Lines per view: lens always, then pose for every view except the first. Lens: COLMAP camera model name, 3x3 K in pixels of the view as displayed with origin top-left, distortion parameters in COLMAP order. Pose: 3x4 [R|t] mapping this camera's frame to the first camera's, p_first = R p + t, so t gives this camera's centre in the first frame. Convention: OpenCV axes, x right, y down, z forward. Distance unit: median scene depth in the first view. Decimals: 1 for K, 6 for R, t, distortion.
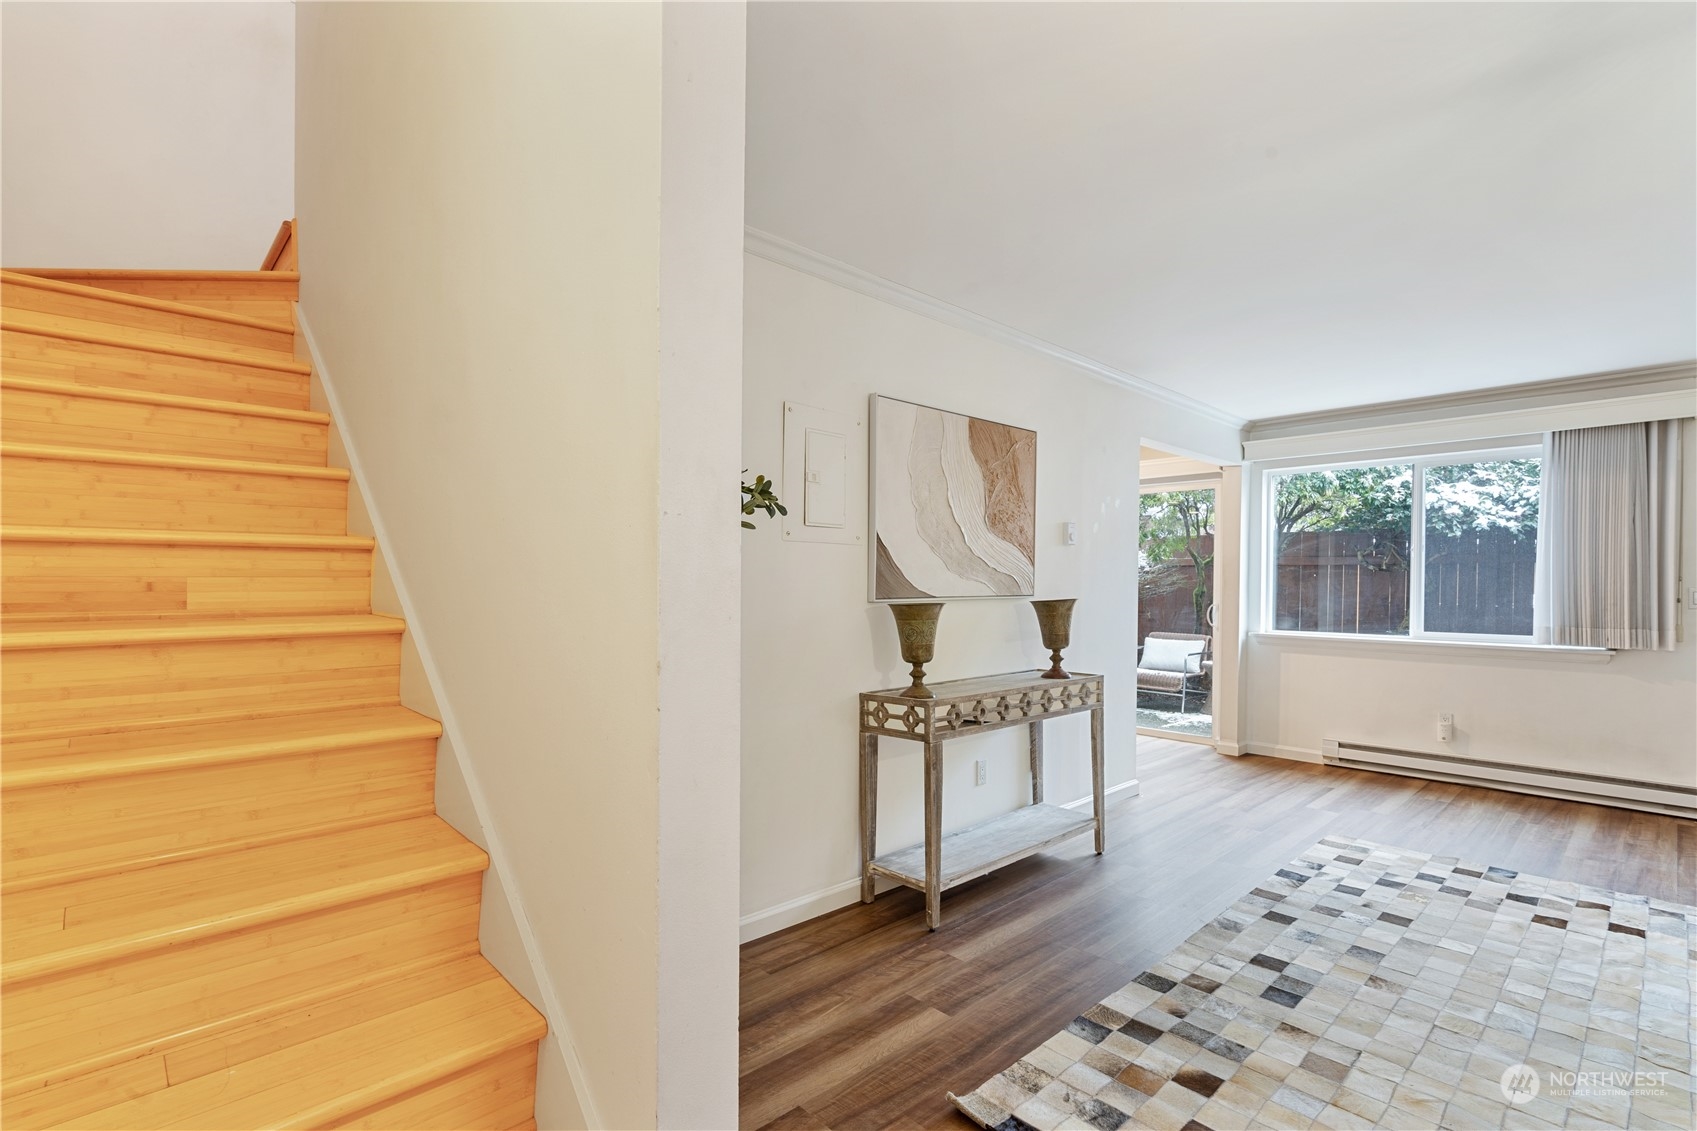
lens RADIAL K [[790.9, 0, 851.7], [0, 790.9, 593.6], [0, 0, 1]] dist [-0.011426, 0.000962]
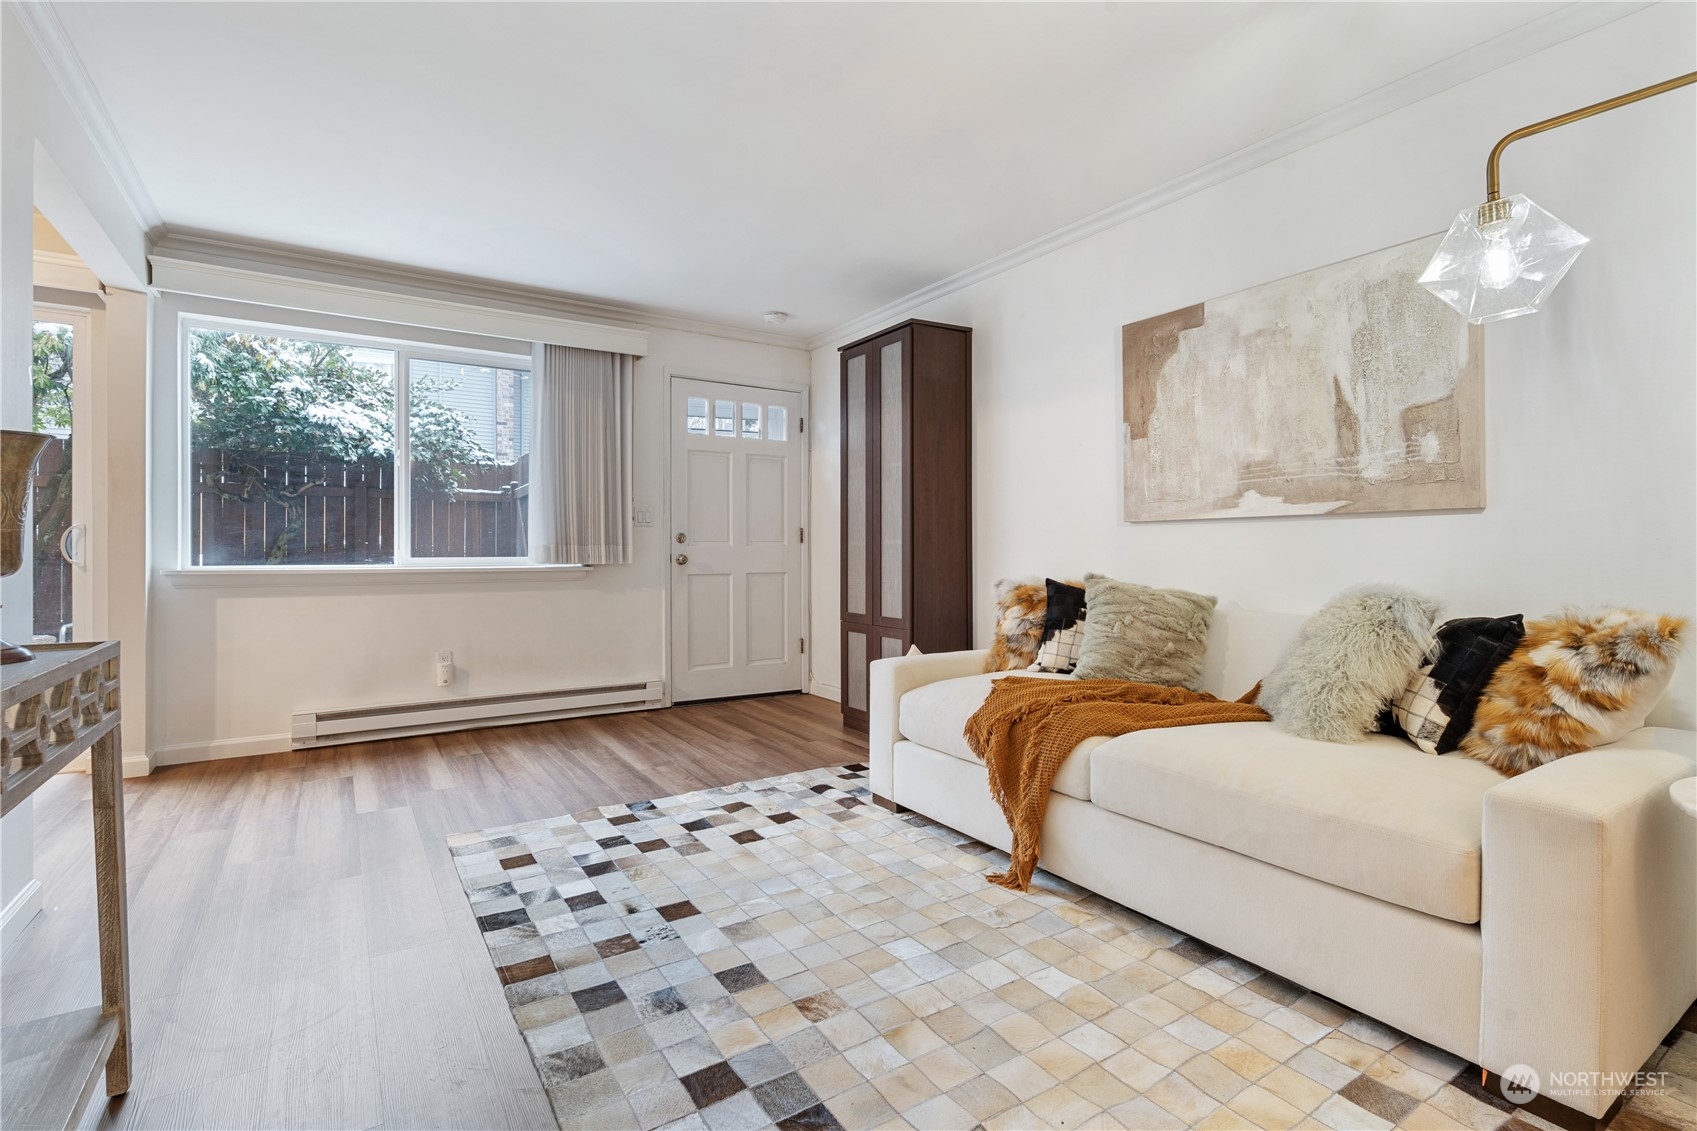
lens RADIAL K [[790.9, 0, 838.0], [0, 790.9, 560.7], [0, 0, 1]] dist [-0.011426, 0.000962]
pose [[0.189601, -0.019990, 0.981658, 0.002952], [0.016520, 0.999716, 0.017167, 0.053982], [-0.981722, 0.012963, 0.189877, 0.490134]]
